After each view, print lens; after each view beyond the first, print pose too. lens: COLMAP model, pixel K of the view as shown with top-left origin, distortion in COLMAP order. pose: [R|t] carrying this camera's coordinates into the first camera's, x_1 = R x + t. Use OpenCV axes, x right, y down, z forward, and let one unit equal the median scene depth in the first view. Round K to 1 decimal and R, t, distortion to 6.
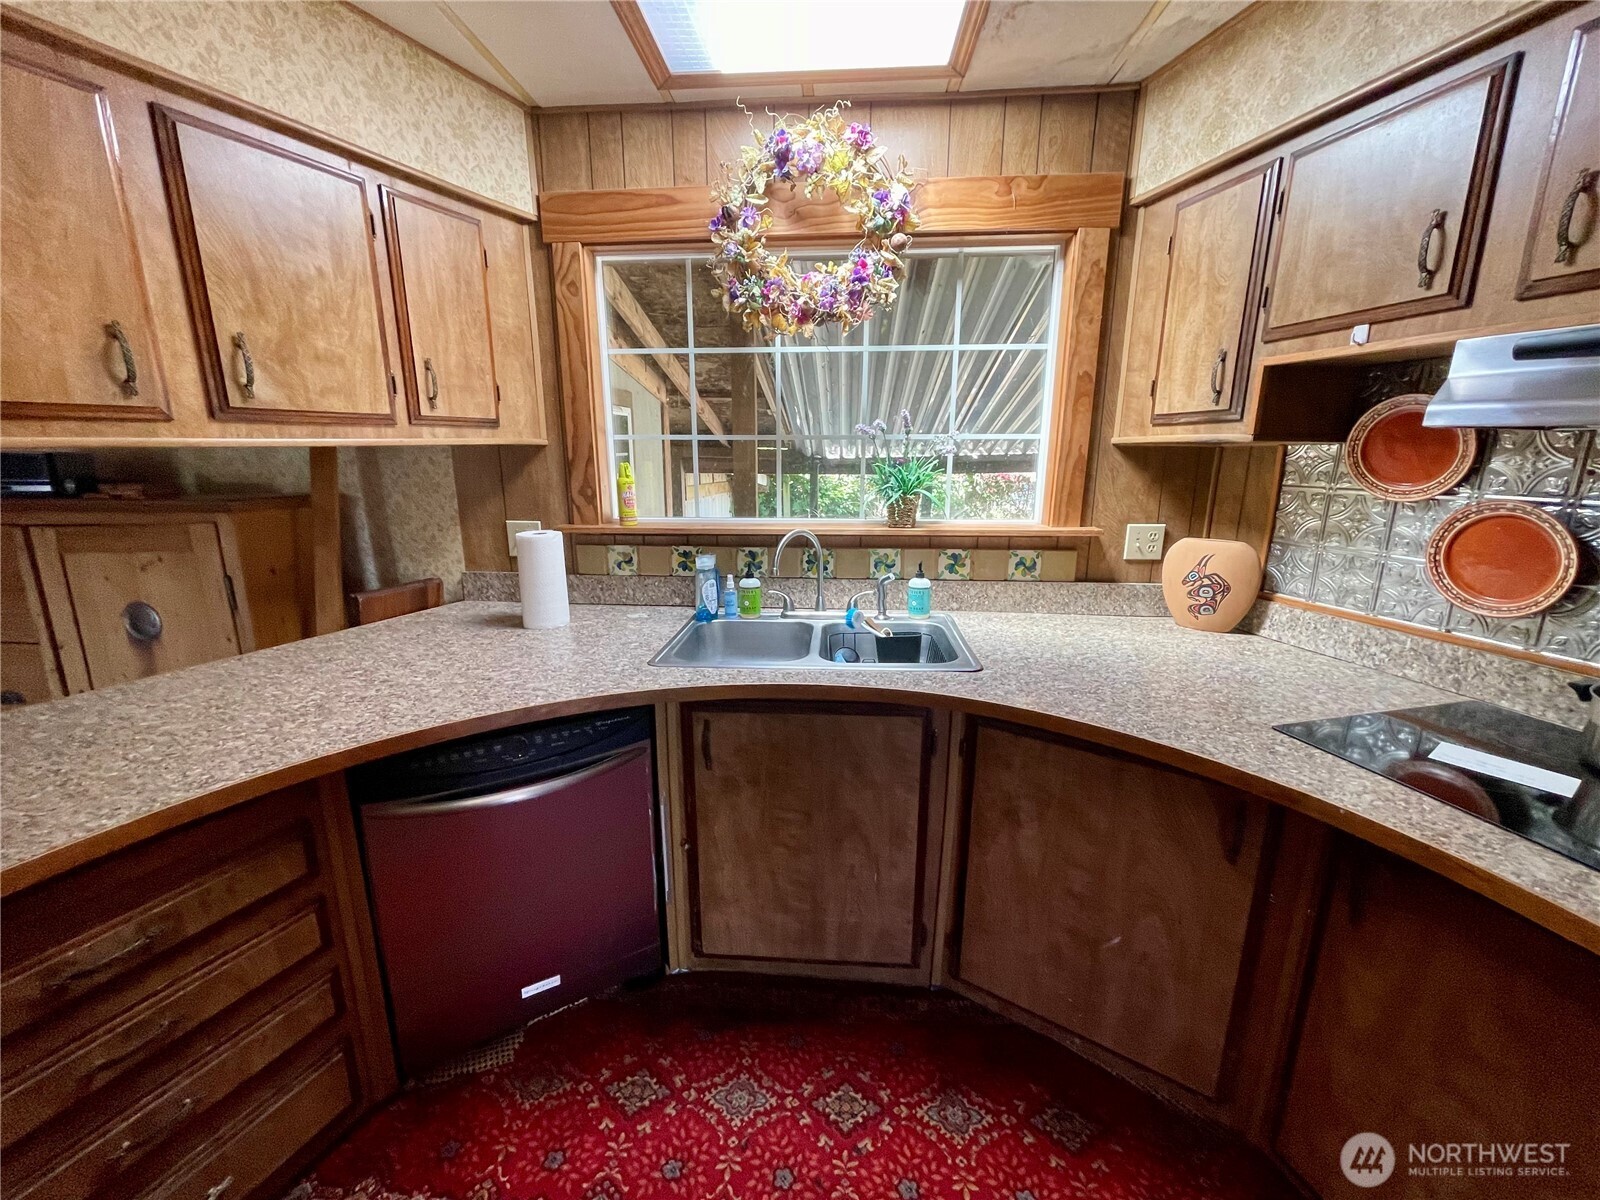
lens RADIAL K [[652.4, 0, 797.5], [0, 652.4, 602.4], [0, 0, 1]] dist [0.002643, 0.000420]
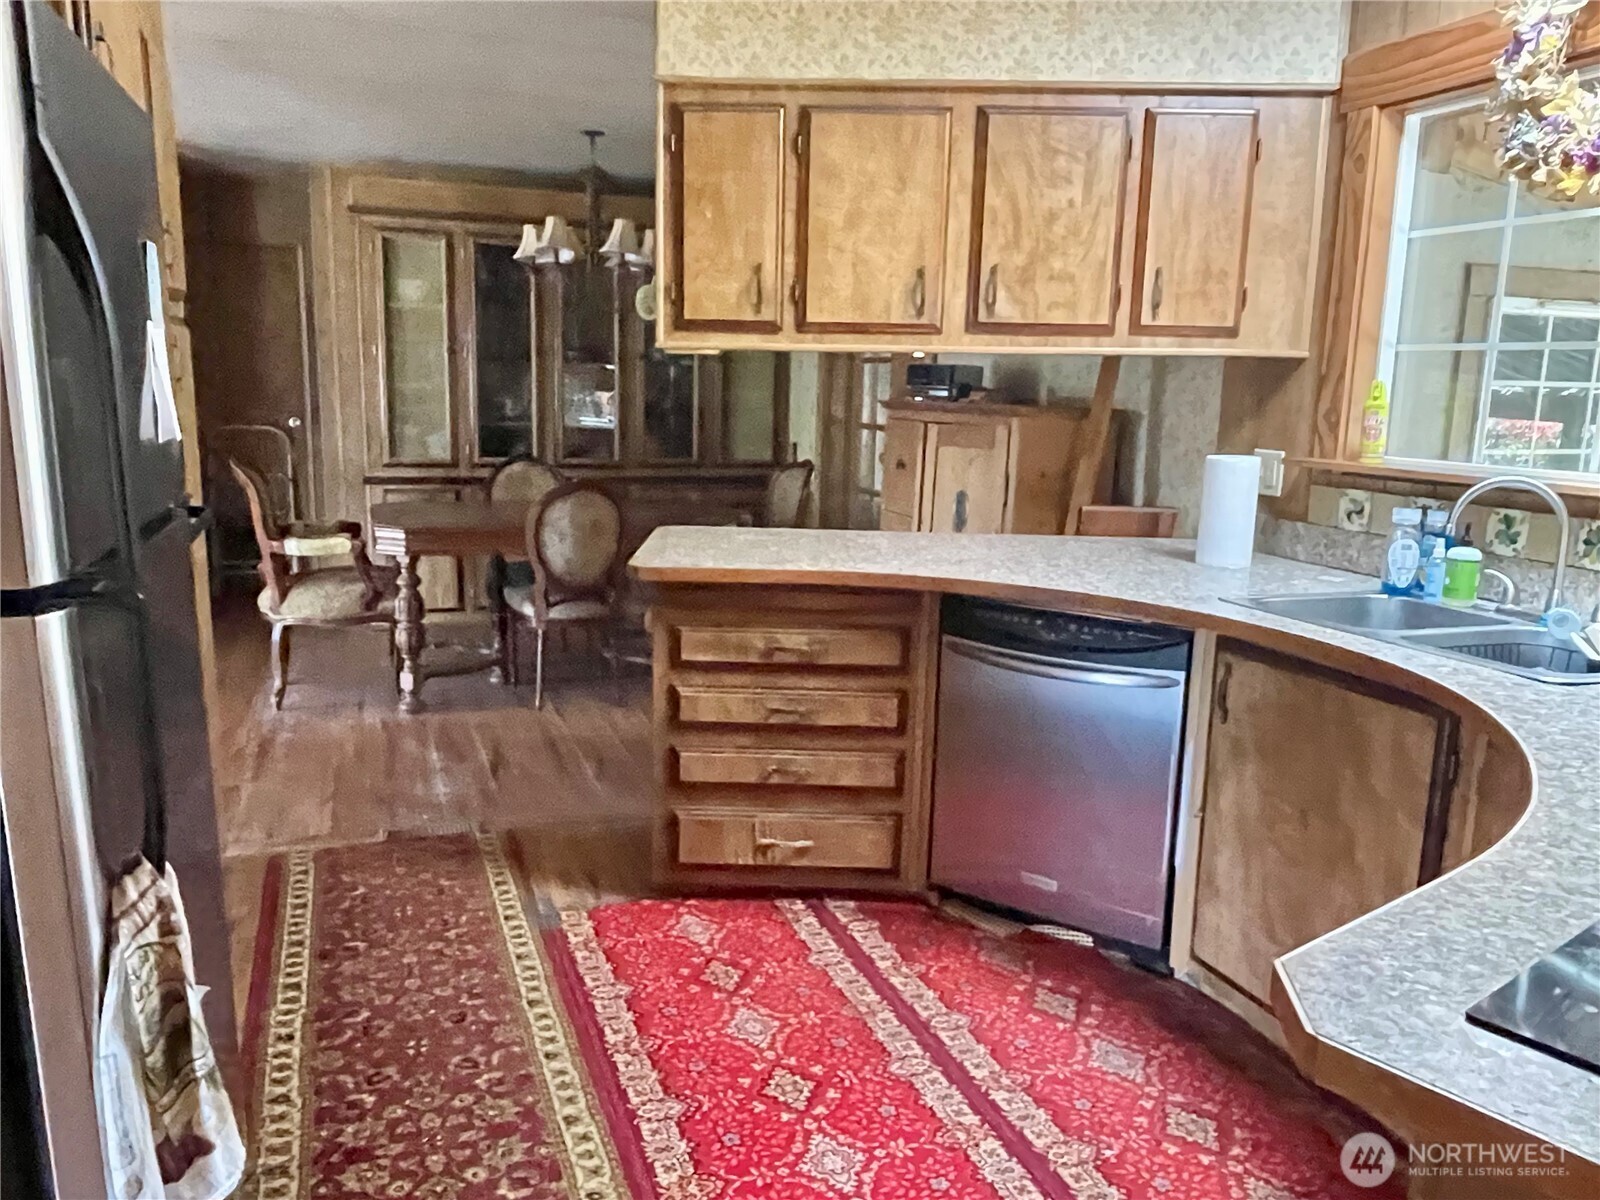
lens RADIAL K [[1216.4, 0, 796.3], [0, 1216.4, 602.3], [0, 0, 1]] dist [0.061119, -0.055348]
pose [[0.412931, 0.178247, -0.893149, 0.949692], [-0.236522, 0.968003, 0.083834, 0.090840], [0.879514, 0.176632, 0.441878, -0.212963]]
